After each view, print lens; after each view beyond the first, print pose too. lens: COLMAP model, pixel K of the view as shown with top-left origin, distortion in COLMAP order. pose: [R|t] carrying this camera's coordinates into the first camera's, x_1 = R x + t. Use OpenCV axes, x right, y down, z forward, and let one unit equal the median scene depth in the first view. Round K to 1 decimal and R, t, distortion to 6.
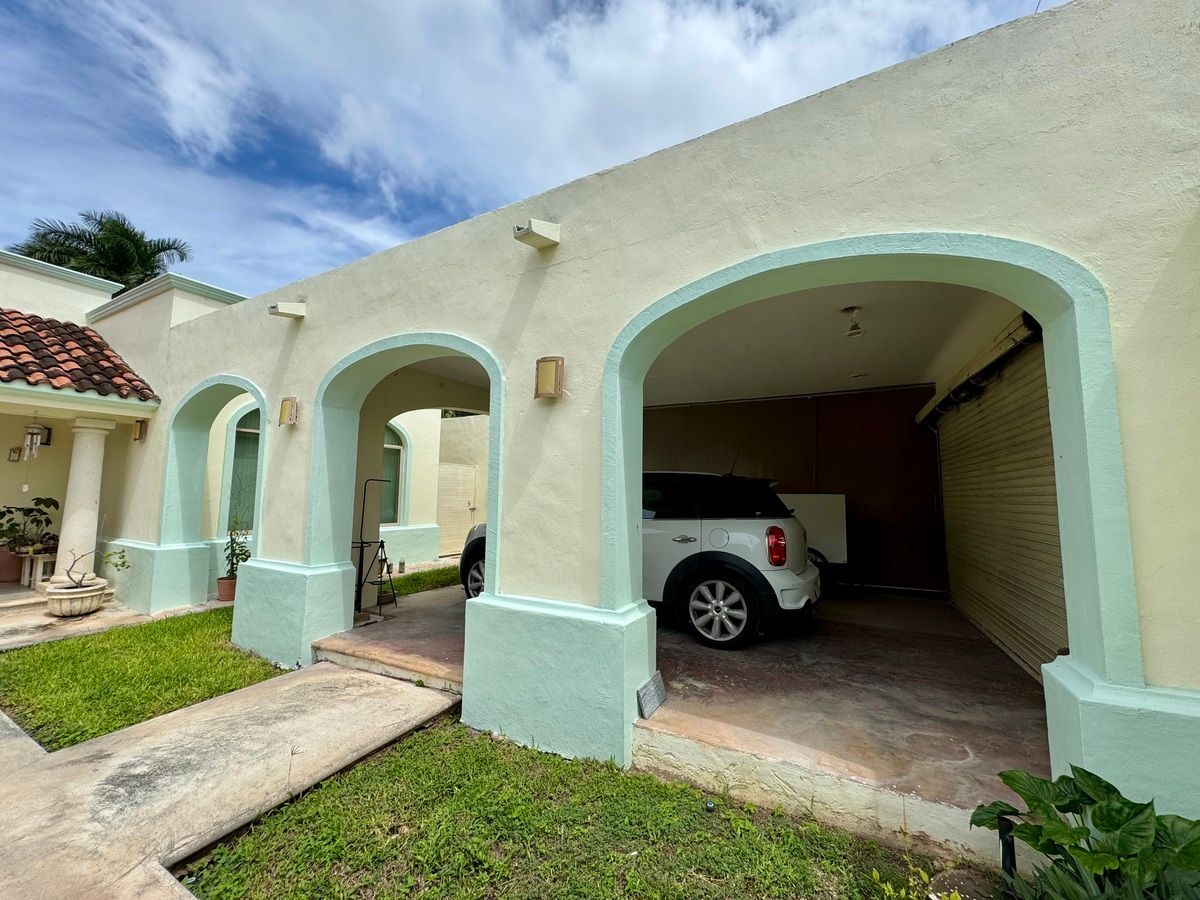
lens RADIAL K [[479.8, 0, 598.0], [0, 479.8, 447.3], [0, 0, 1]] dist [-0.008192, 0.002131]
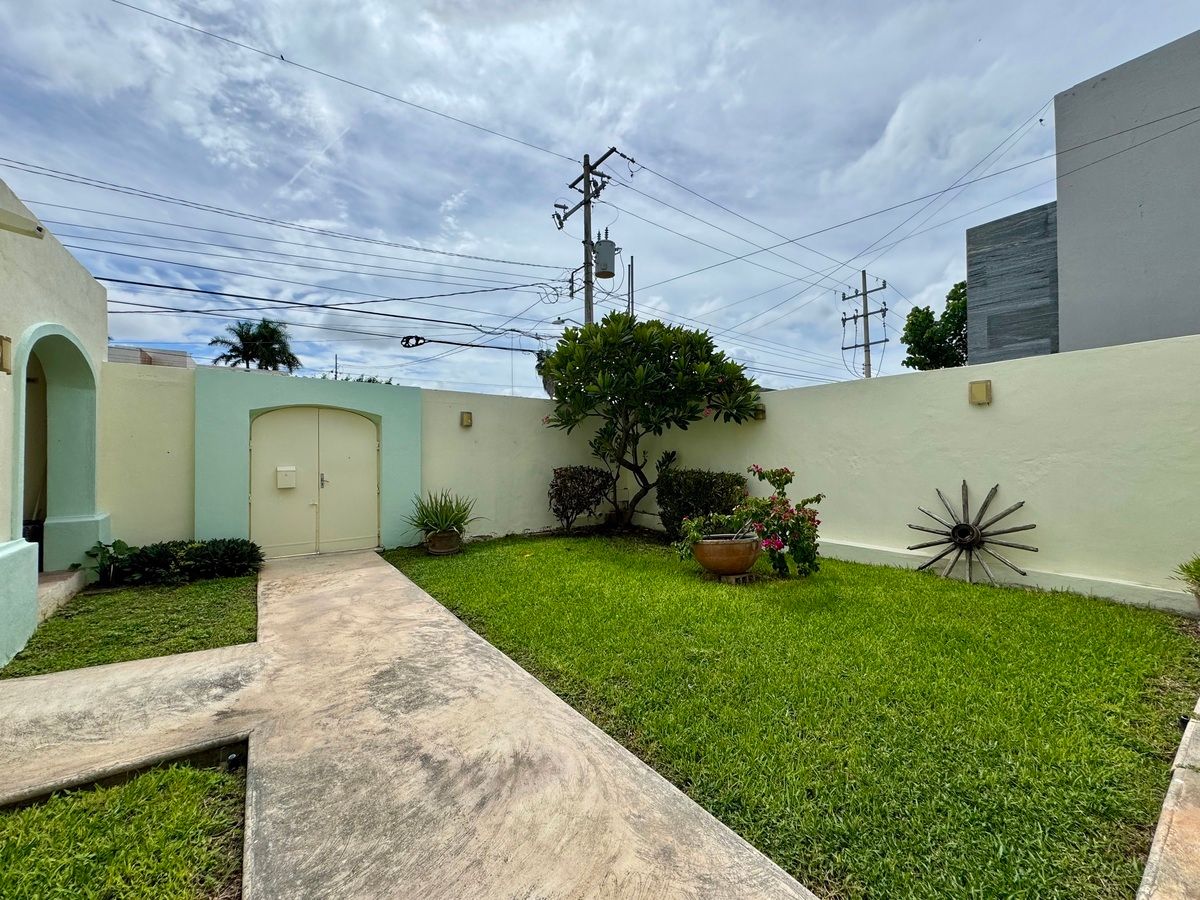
lens RADIAL K [[479.8, 0, 598.0], [0, 479.8, 447.3], [0, 0, 1]] dist [-0.008192, 0.002131]
pose [[-0.898380, -0.002771, 0.439210, -1.275041], [-0.051920, 0.993639, -0.099930, 0.078172], [-0.436140, -0.112579, -0.892809, 0.935634]]
